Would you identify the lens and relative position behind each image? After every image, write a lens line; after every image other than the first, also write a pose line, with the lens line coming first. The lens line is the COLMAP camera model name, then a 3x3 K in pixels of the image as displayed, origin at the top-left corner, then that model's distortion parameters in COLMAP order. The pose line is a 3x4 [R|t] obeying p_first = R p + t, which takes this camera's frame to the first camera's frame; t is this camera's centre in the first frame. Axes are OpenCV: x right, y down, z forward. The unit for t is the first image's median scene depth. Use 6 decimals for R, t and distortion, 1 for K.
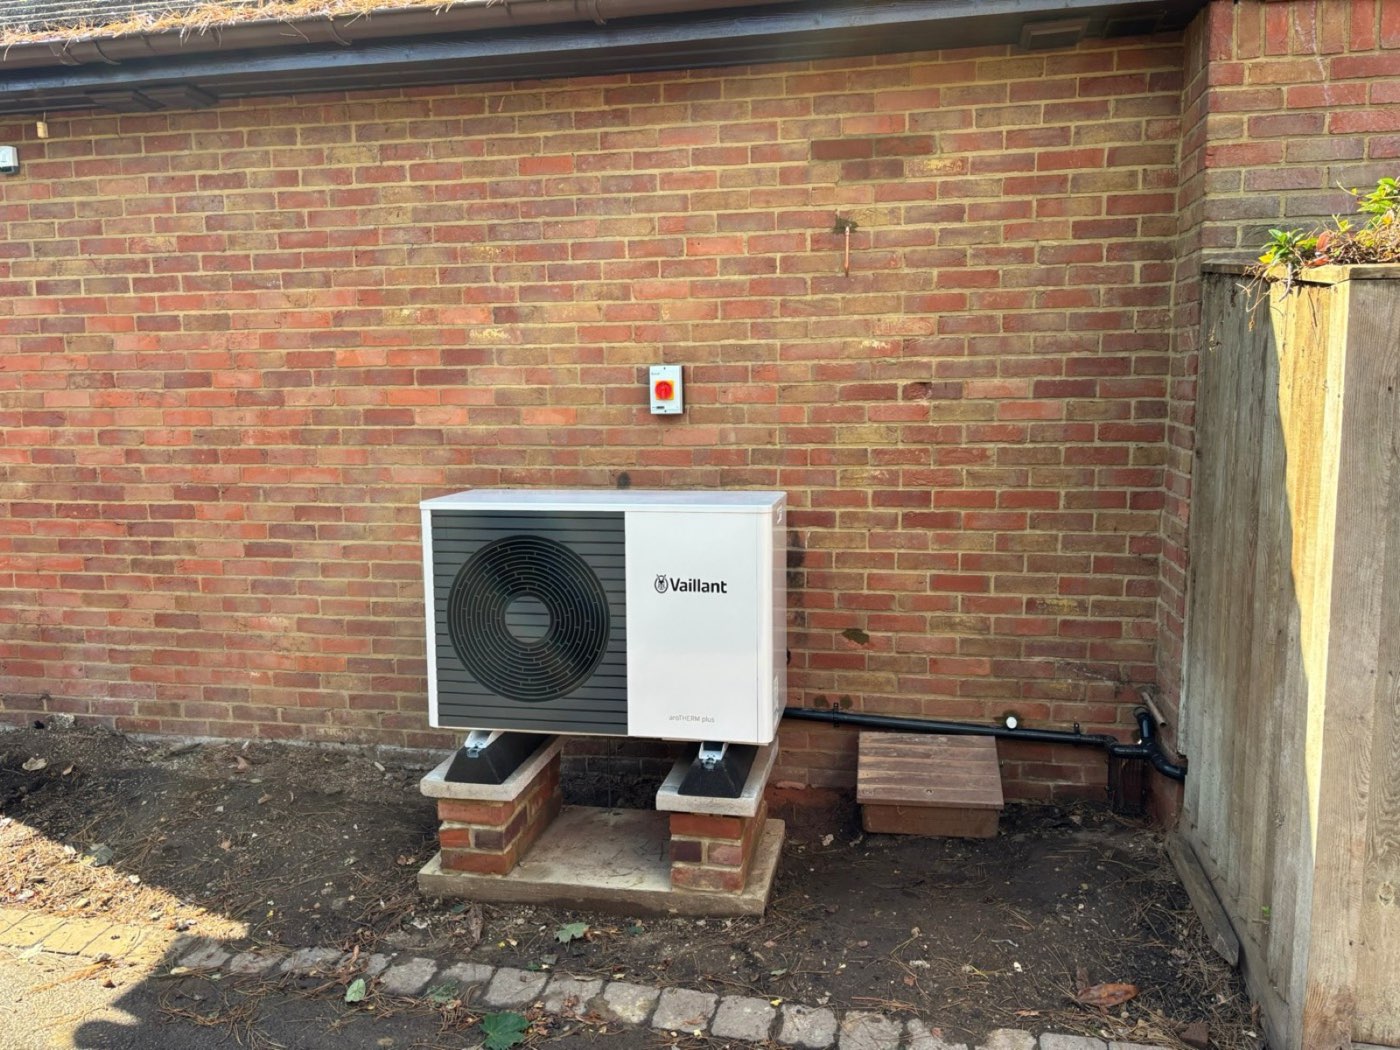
lens RADIAL K [[1062.5, 0, 694.9], [0, 1062.5, 528.4], [0, 0, 1]] dist [0.031231, -0.032085]
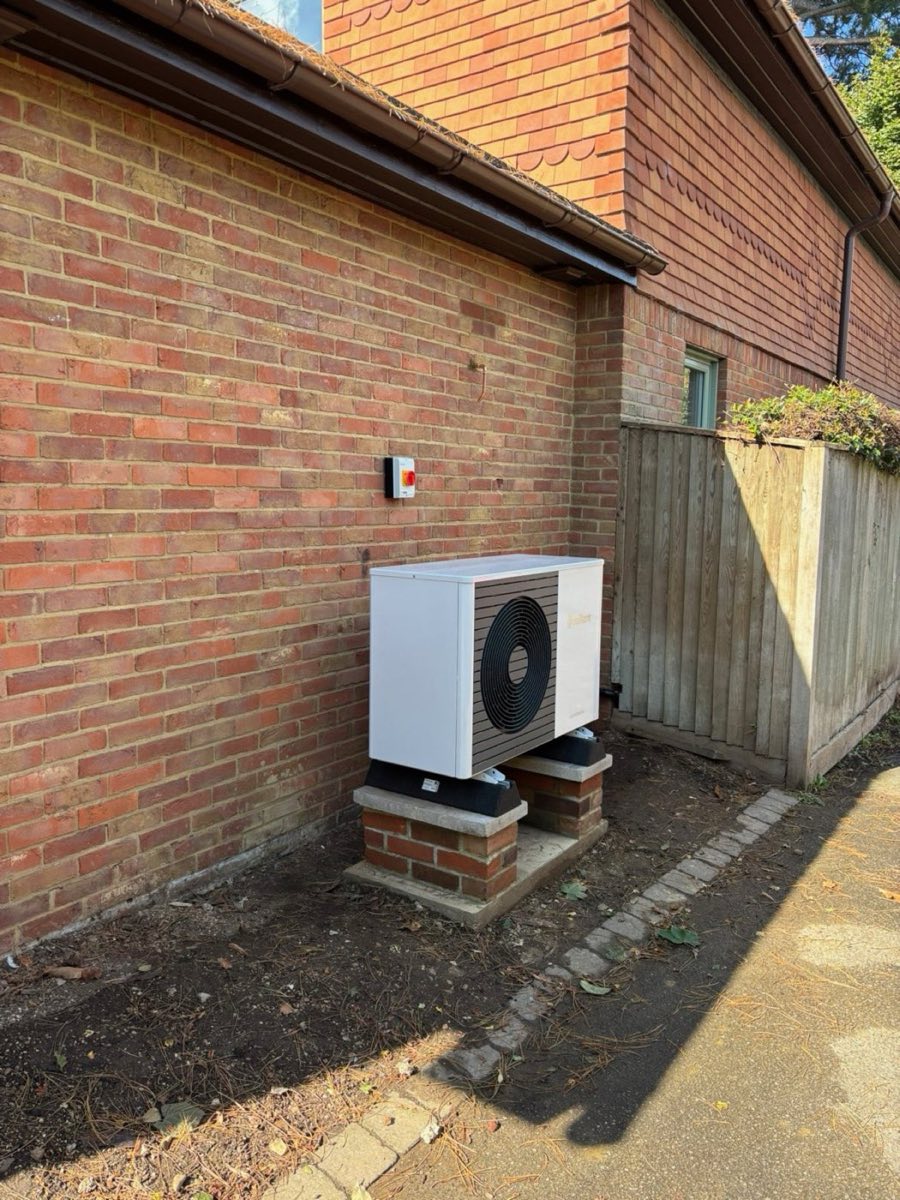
lens RADIAL K [[910.7, 0, 442.6], [0, 910.7, 601.6], [0, 0, 1]] dist [0.031231, -0.032085]
pose [[0.397371, -0.094070, 0.912824, -0.923339], [0.097676, 0.993417, 0.059854, -0.046629], [-0.912445, 0.065377, 0.403943, 0.527421]]
